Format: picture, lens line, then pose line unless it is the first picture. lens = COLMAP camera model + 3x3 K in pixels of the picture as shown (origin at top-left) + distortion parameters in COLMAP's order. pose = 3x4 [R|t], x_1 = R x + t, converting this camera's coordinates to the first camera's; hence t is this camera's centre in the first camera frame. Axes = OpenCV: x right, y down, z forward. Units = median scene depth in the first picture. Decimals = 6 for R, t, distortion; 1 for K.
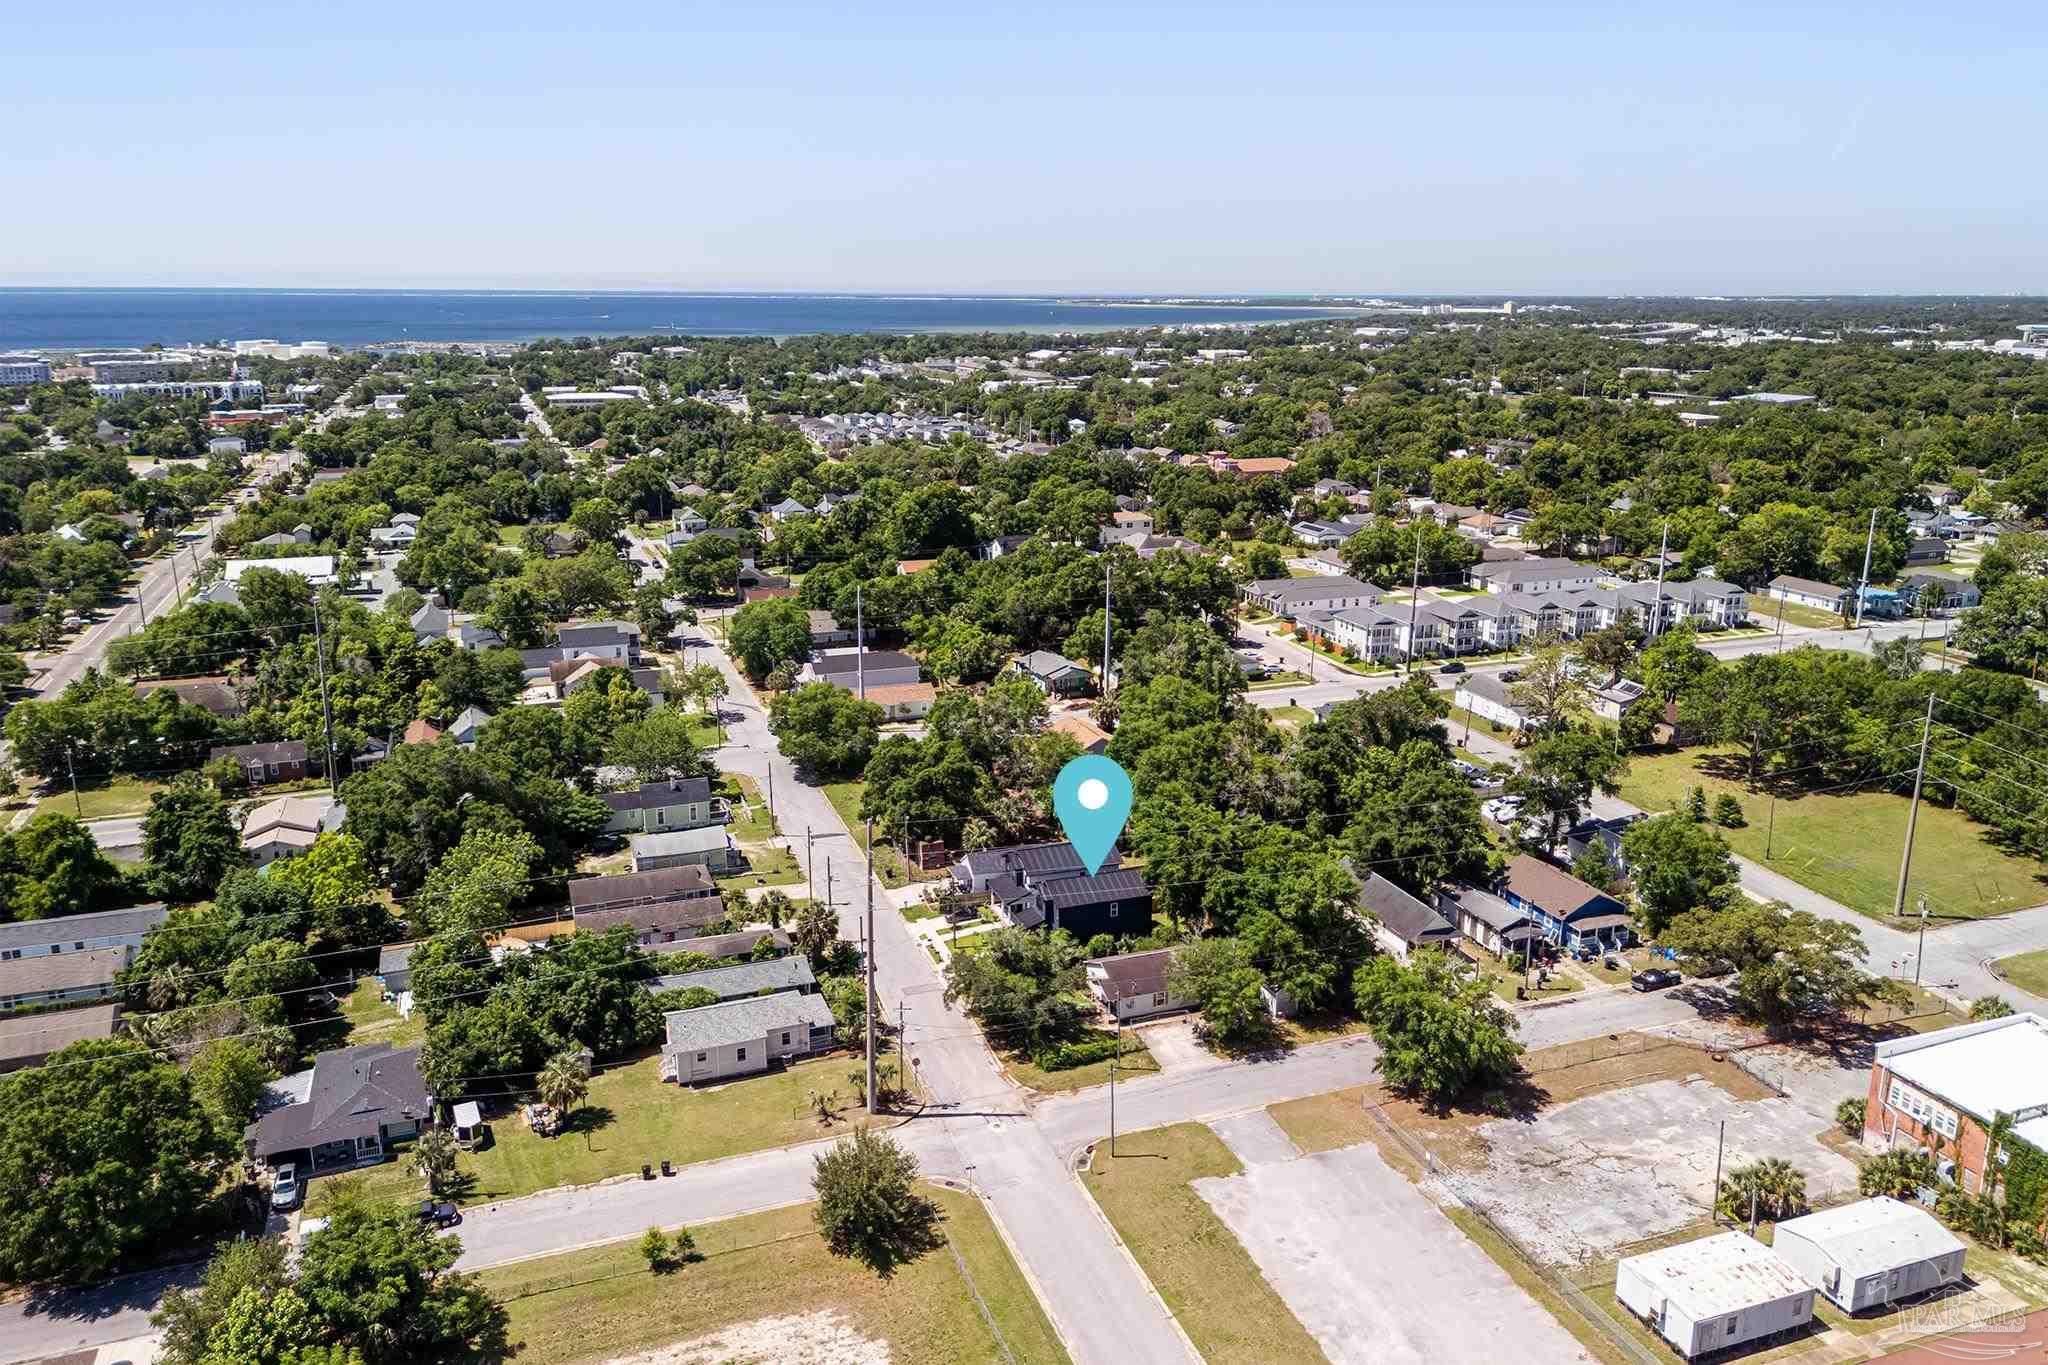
lens RADIAL K [[1505.8, 0, 1033.2], [0, 1505.8, 676.8], [0, 0, 1]] dist [0.107858, -0.120124]
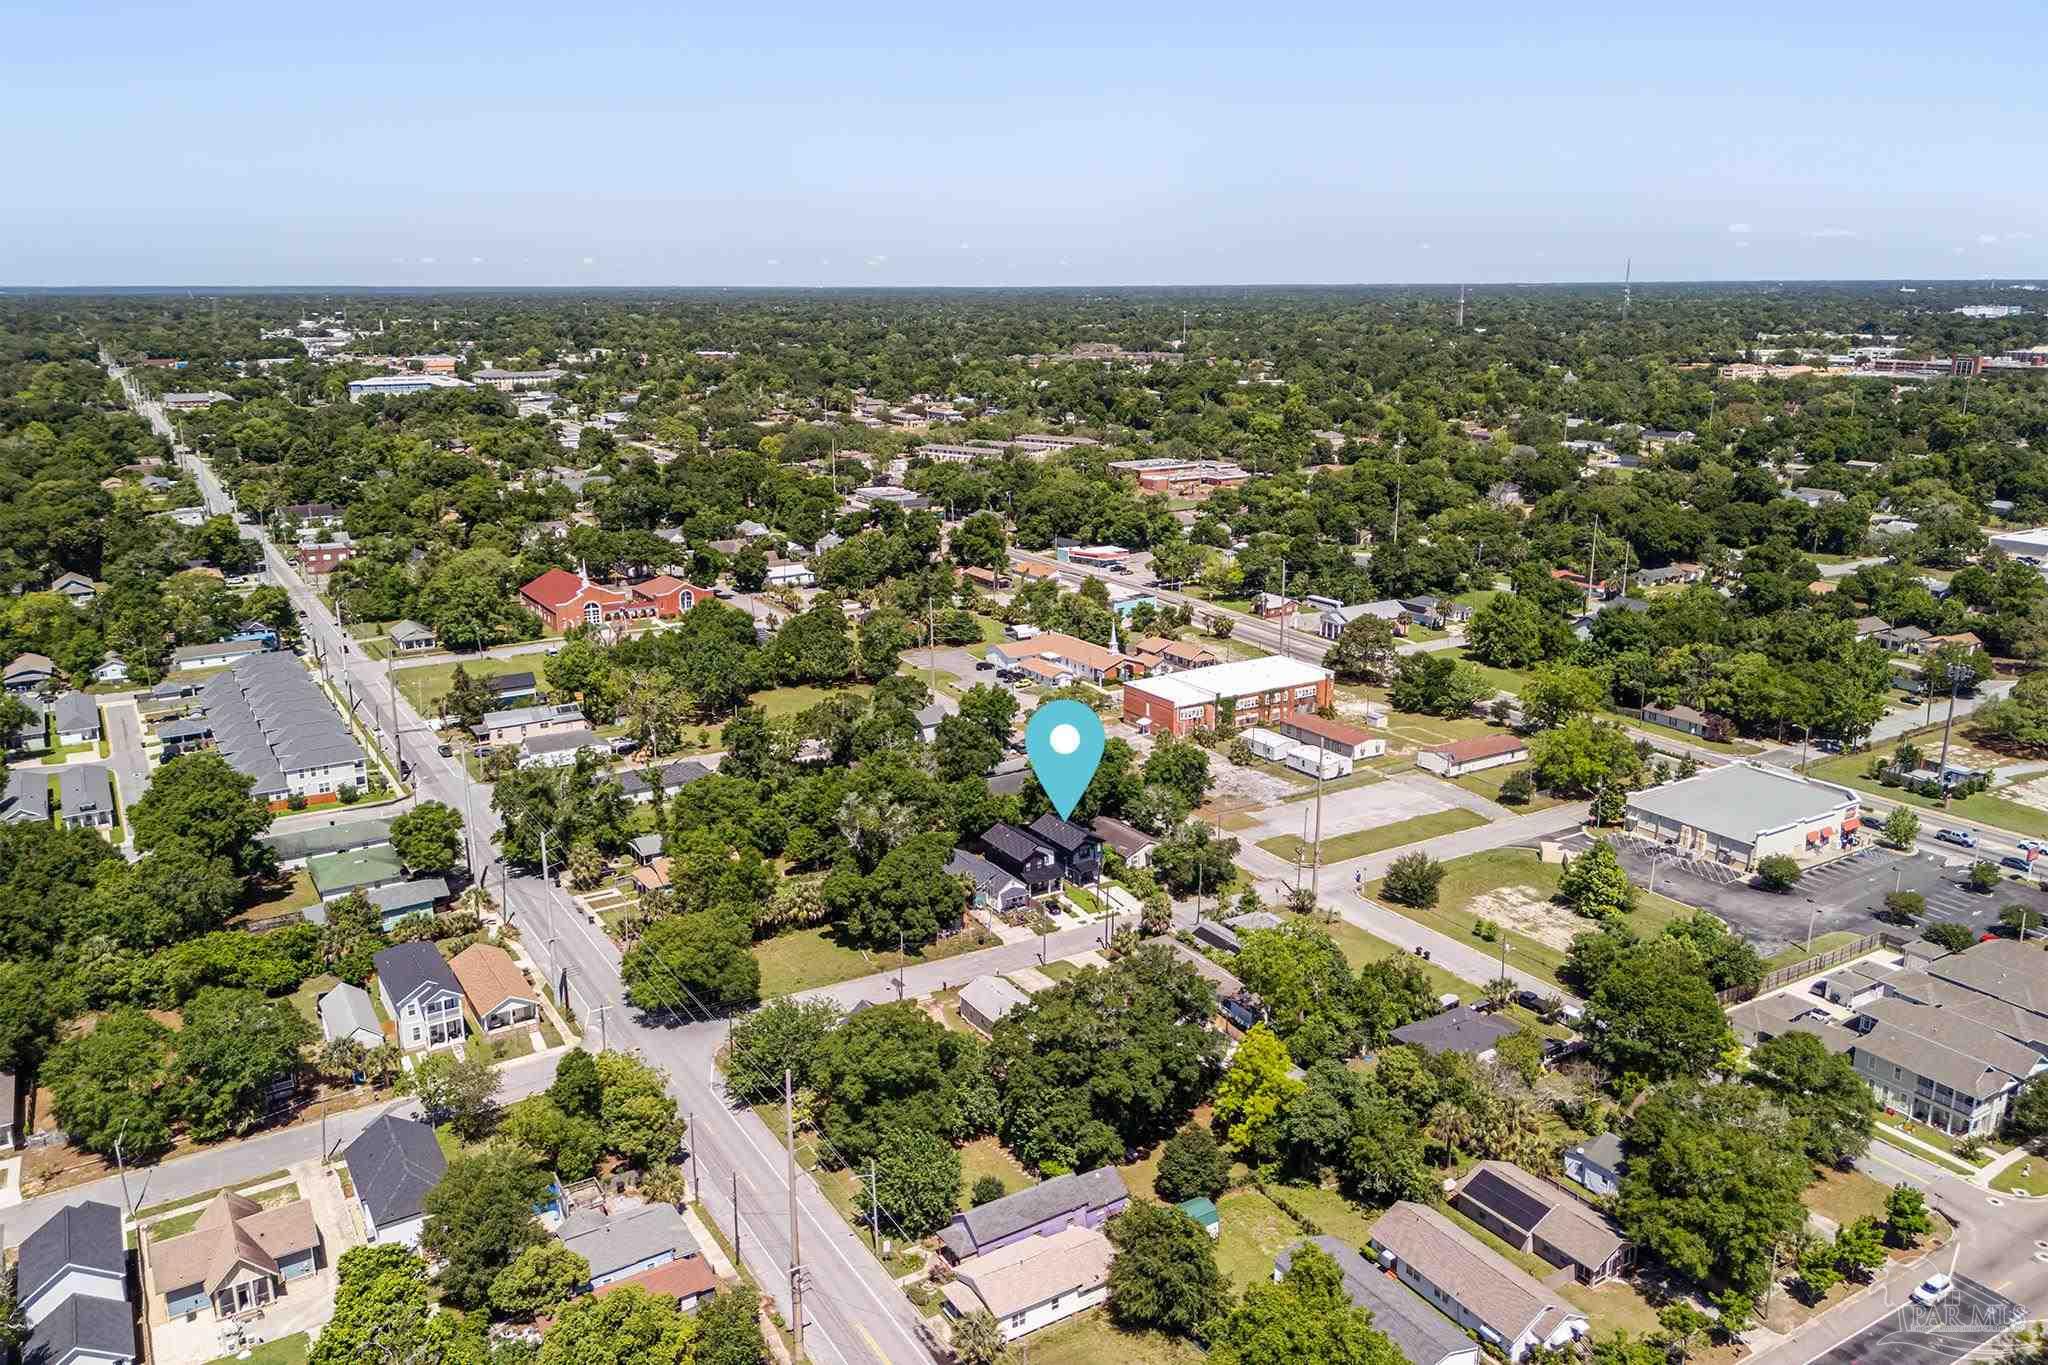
lens RADIAL K [[1505.8, 0, 1033.2], [0, 1505.8, 676.8], [0, 0, 1]] dist [0.107858, -0.120124]
pose [[-0.201280, -0.255927, 0.945509, -1.630032], [0.243647, 0.921846, 0.301390, -0.566404], [-0.948748, 0.291035, -0.123194, 1.470266]]
